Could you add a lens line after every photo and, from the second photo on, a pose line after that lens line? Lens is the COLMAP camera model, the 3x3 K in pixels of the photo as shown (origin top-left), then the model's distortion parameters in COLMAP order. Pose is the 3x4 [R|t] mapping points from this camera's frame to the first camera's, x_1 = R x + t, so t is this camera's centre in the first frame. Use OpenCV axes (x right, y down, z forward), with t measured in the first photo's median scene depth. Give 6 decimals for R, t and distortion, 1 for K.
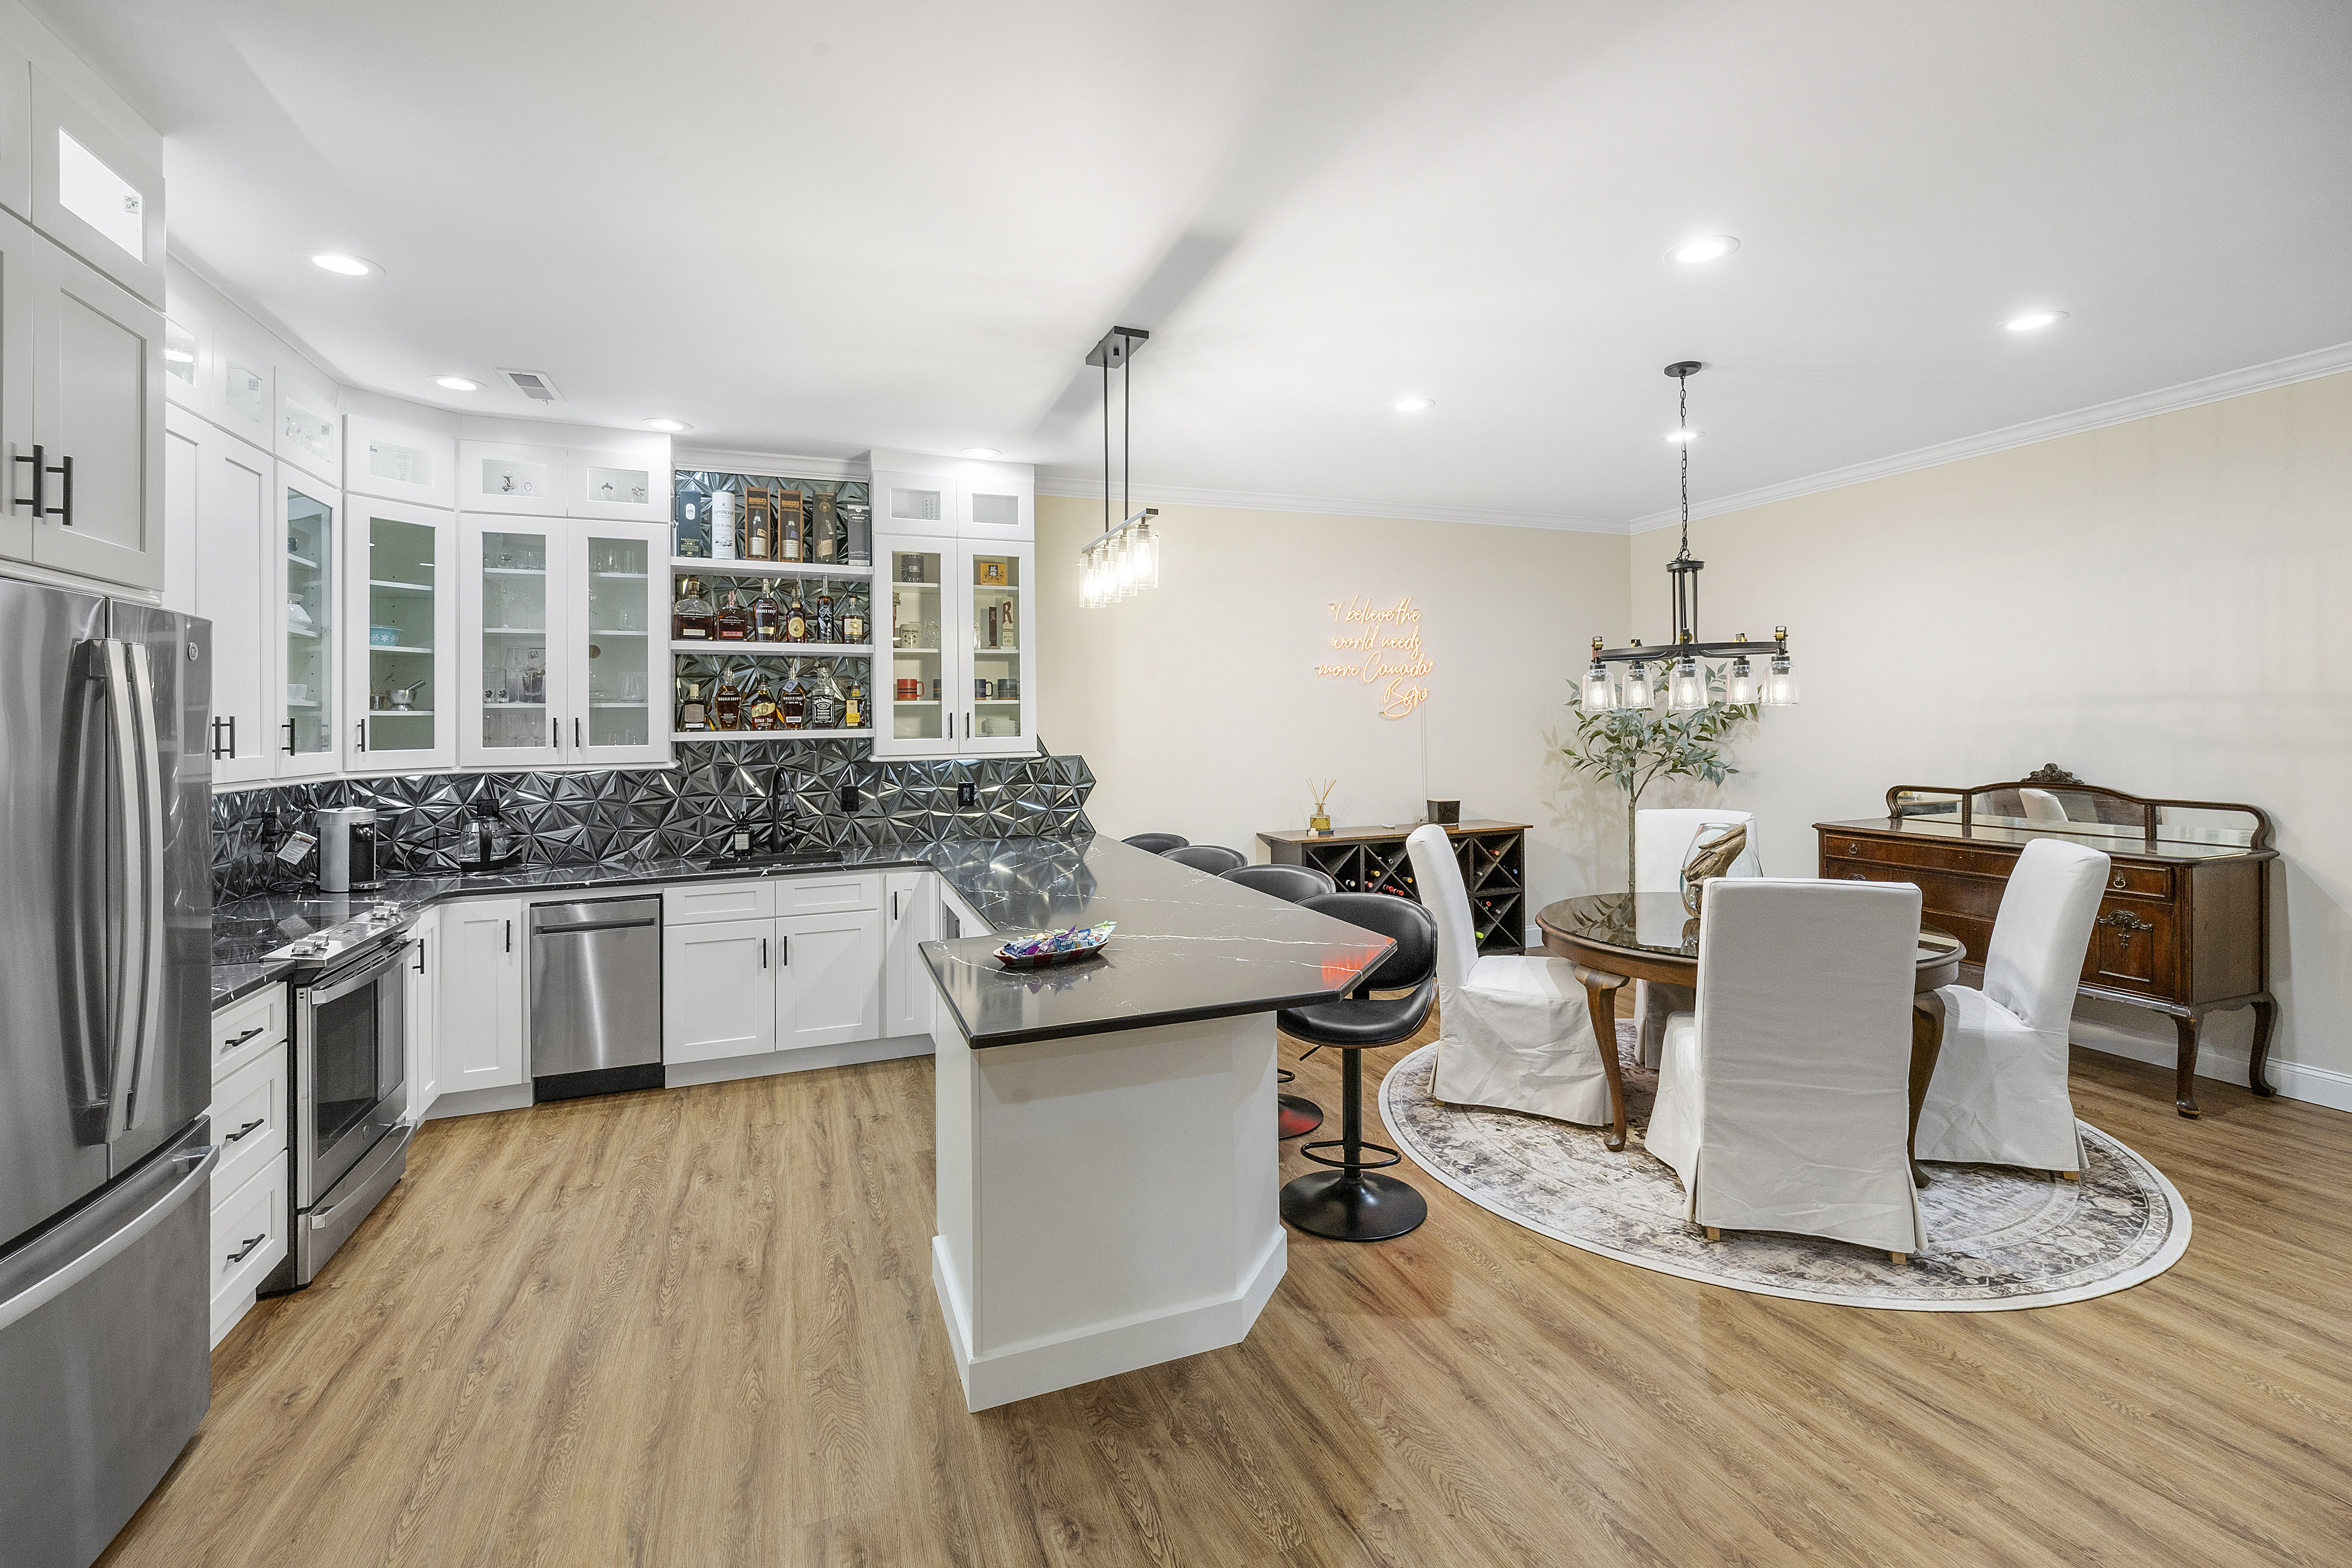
lens RADIAL K [[1017.5, 0, 1187.2], [0, 1017.5, 712.2], [0, 0, 1]] dist [0.003544, 0.000020]
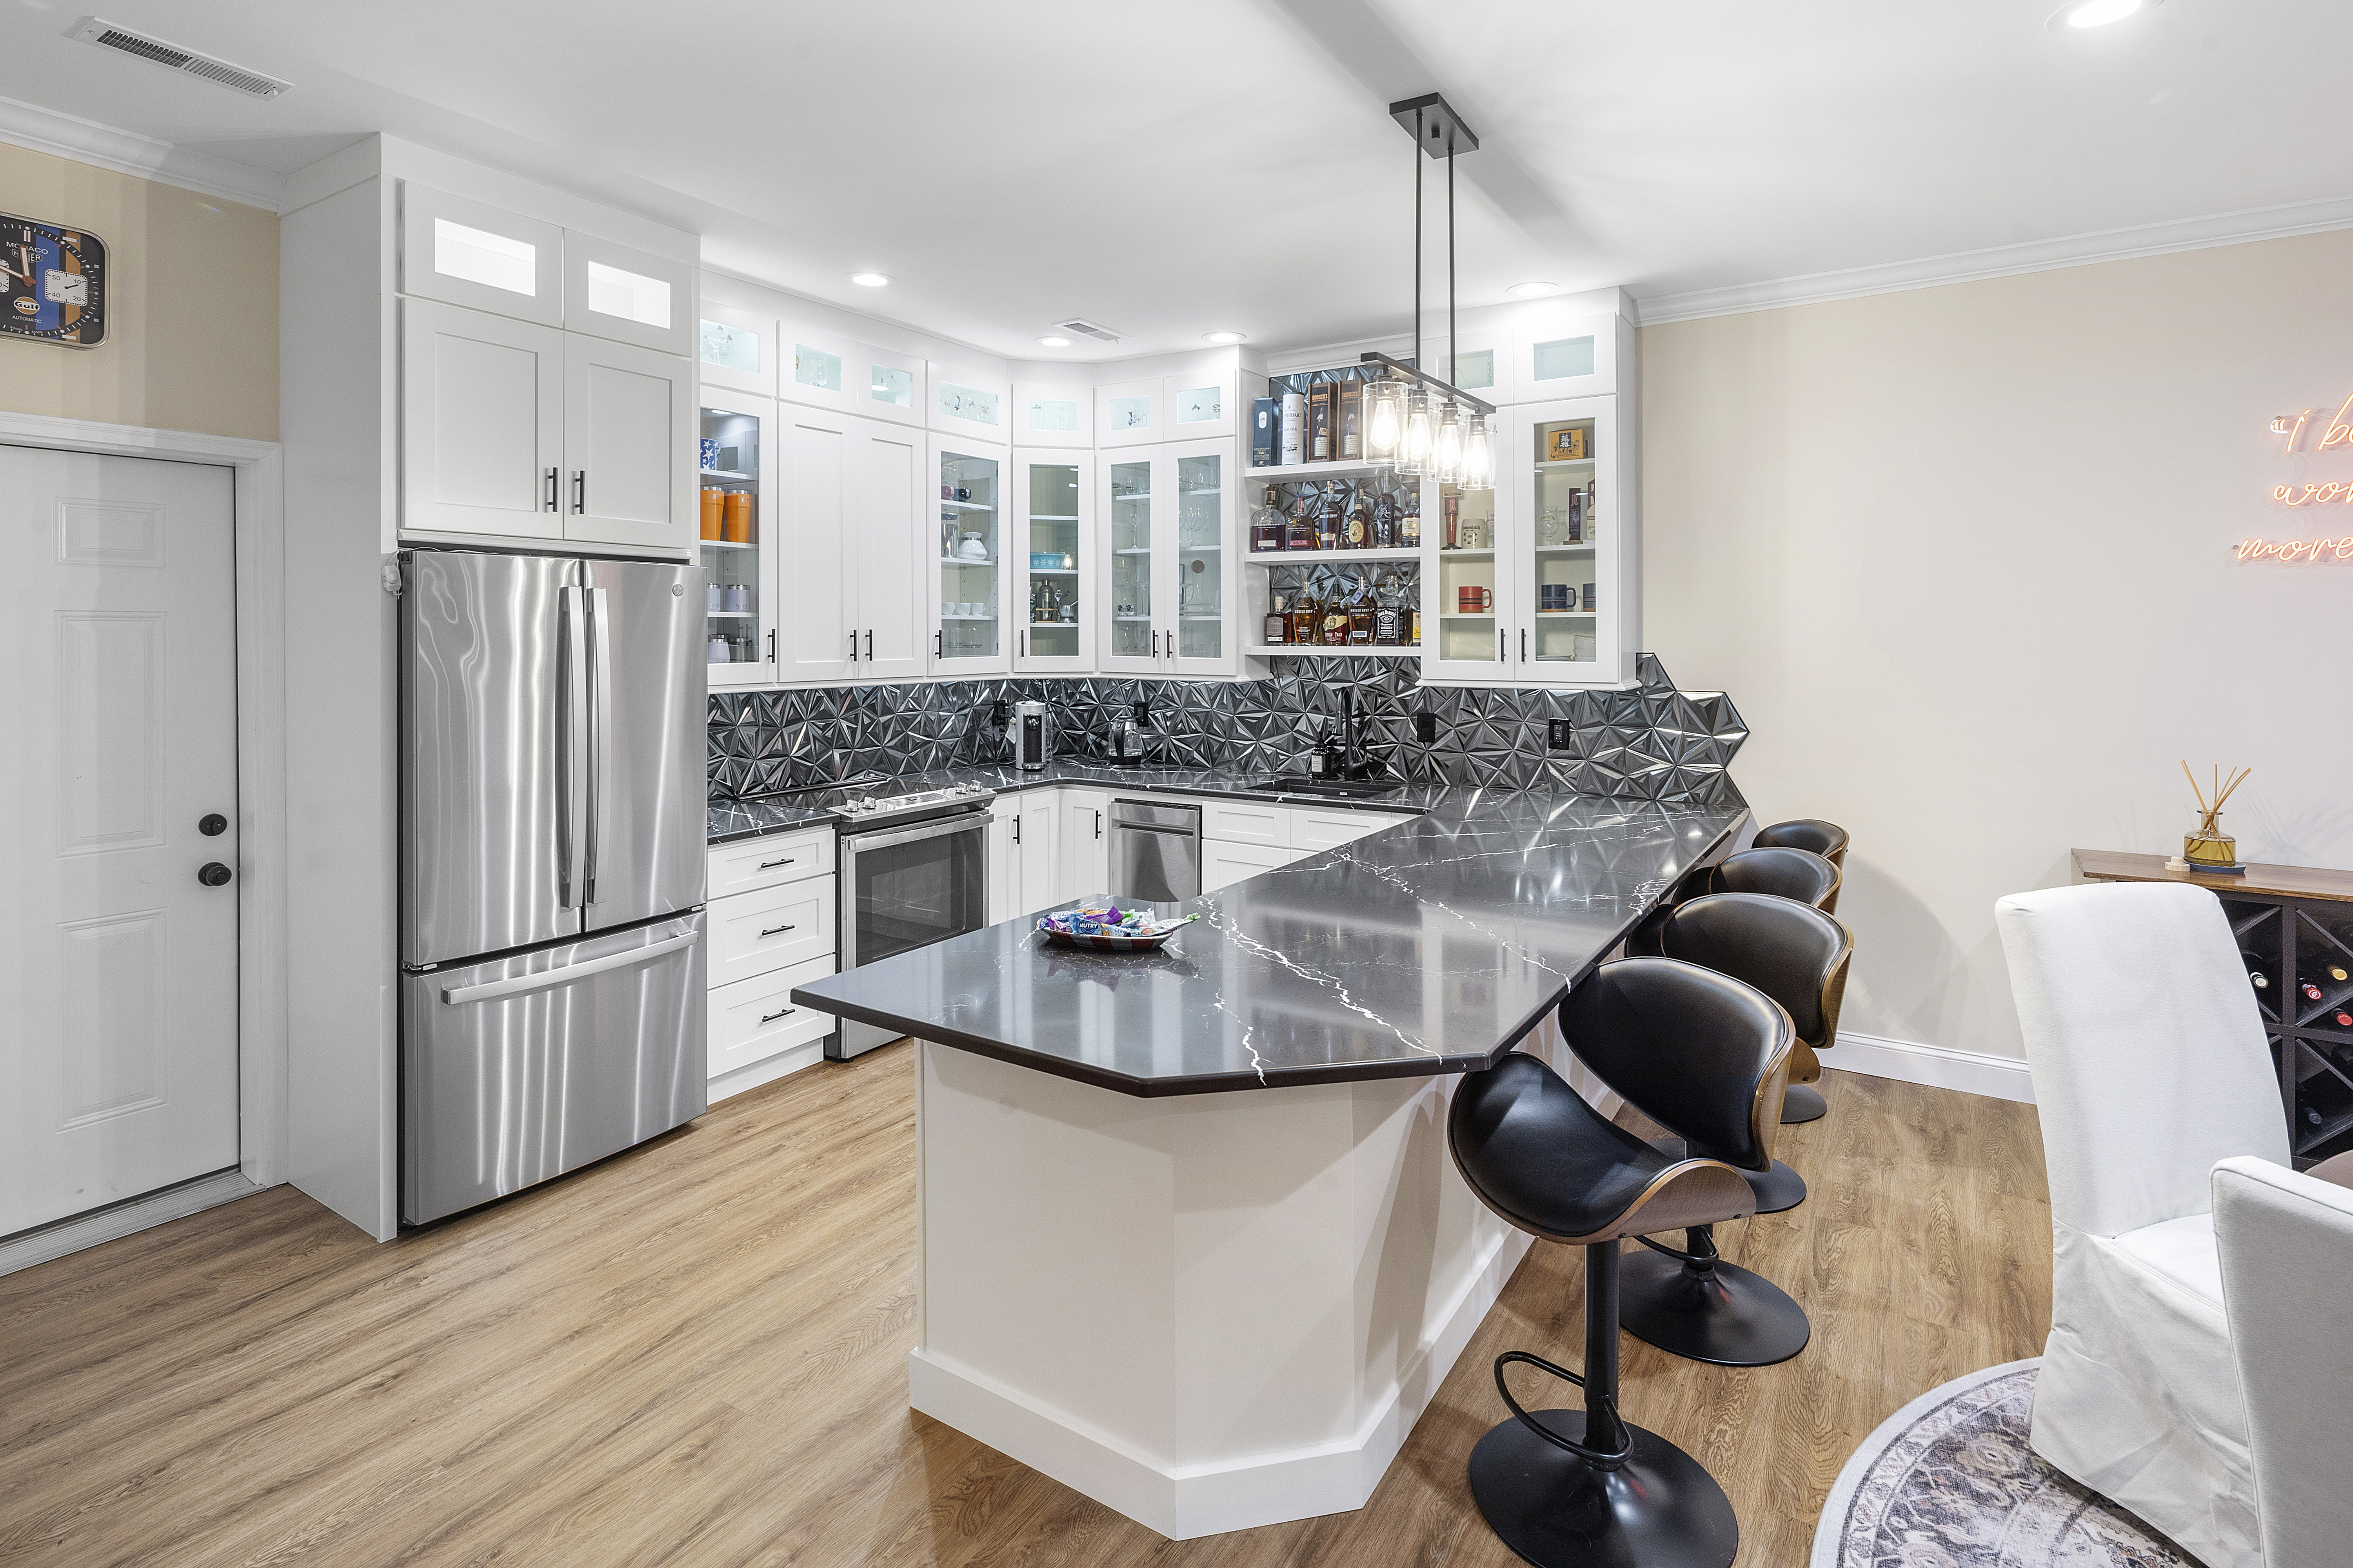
lens RADIAL K [[1162.3, 0, 1166.8], [0, 1162.3, 627.3], [0, 0, 1]] dist [0.004438, -0.000898]
pose [[0.583974, 0.009686, -0.811714, 0.371089], [-0.002307, 0.999945, 0.010273, -0.010045], [0.811769, -0.004127, 0.583964, 0.283243]]
